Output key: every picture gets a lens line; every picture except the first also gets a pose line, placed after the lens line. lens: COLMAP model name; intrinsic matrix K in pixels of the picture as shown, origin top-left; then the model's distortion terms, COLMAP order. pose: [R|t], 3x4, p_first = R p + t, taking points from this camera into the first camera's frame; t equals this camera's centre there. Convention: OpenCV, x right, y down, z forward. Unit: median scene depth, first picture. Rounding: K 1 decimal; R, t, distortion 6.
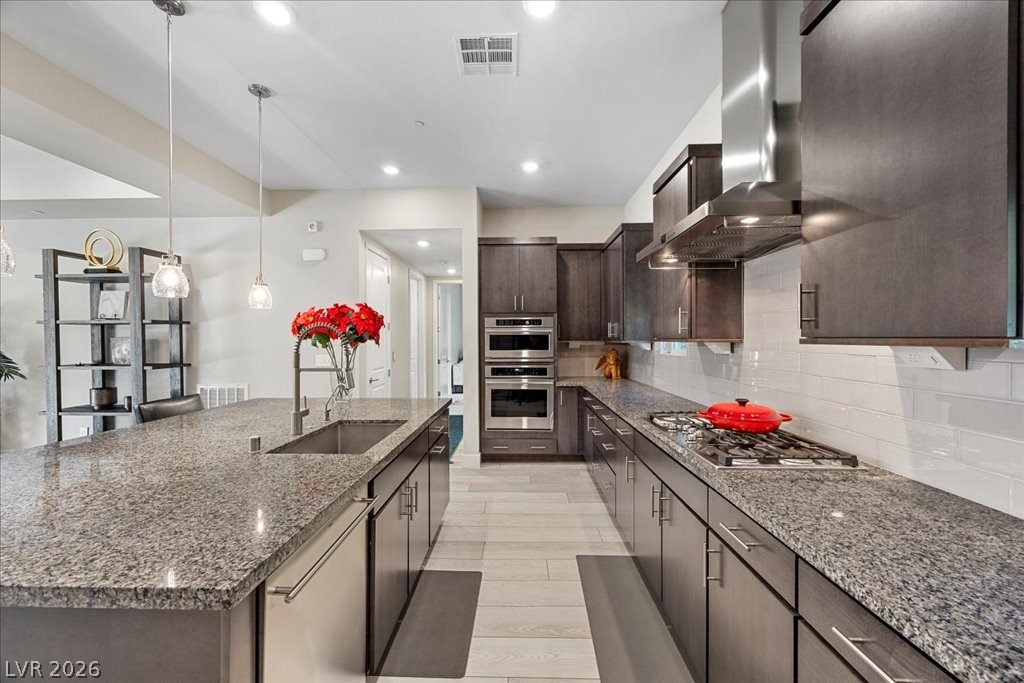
lens RADIAL K [[390.8, 0, 510.2], [0, 390.8, 341.5], [0, 0, 1]] dist [-0.008395, 0.000186]
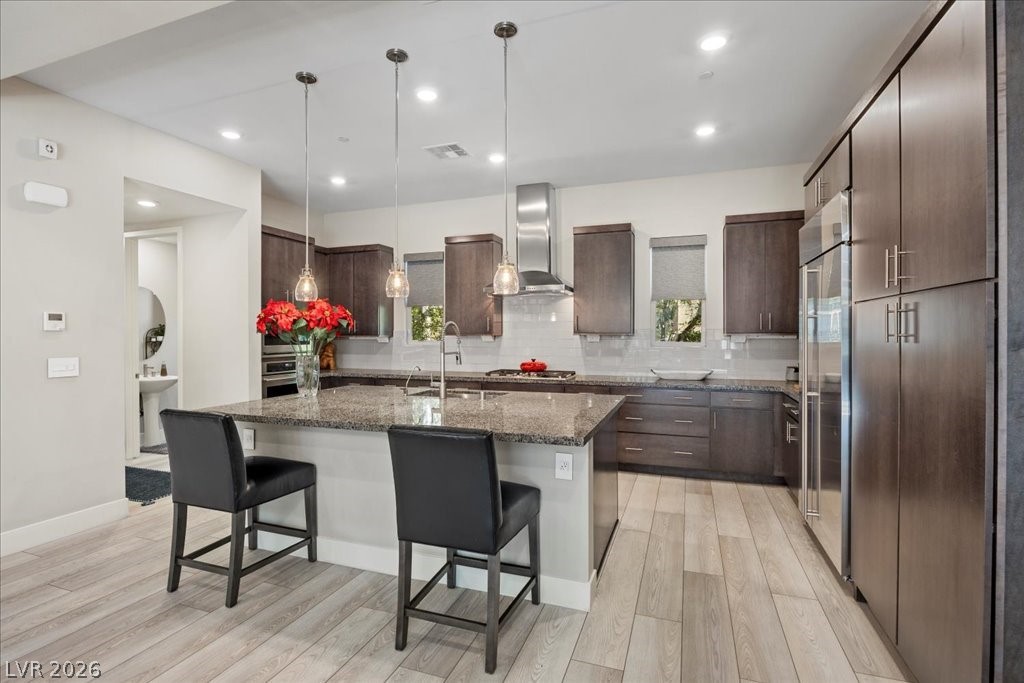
lens RADIAL K [[509.0, 0, 494.6], [0, 509.0, 333.7], [0, 0, 1]] dist [-0.018616, 0.002738]
pose [[0.335056, 0.004988, 0.942185, -1.021827], [0.004596, 0.999965, -0.006928, 0.005168], [-0.942187, 0.006651, 0.335021, 0.074878]]
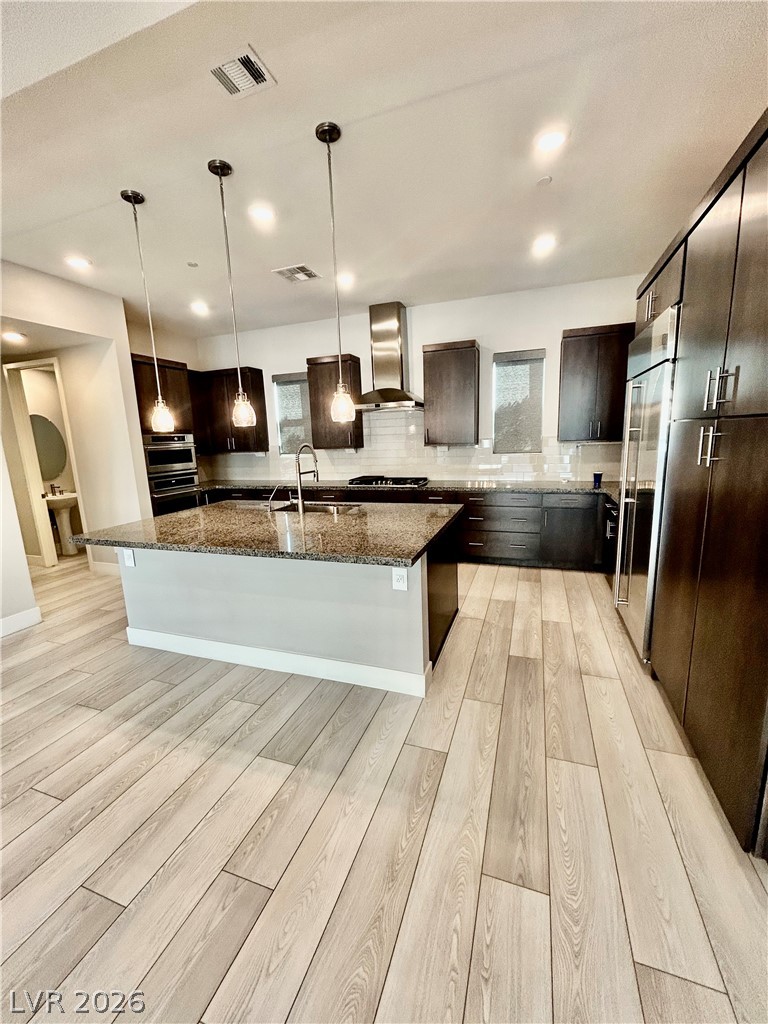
lens RADIAL K [[422.2, 0, 380.4], [0, 422.2, 513.8], [0, 0, 1]] dist [-0.005989, 0.001213]
pose [[0.321153, -0.180227, 0.929720, -0.937553], [0.040561, 0.983441, 0.176630, -0.026974], [-0.946158, -0.019015, 0.323145, 0.045383]]
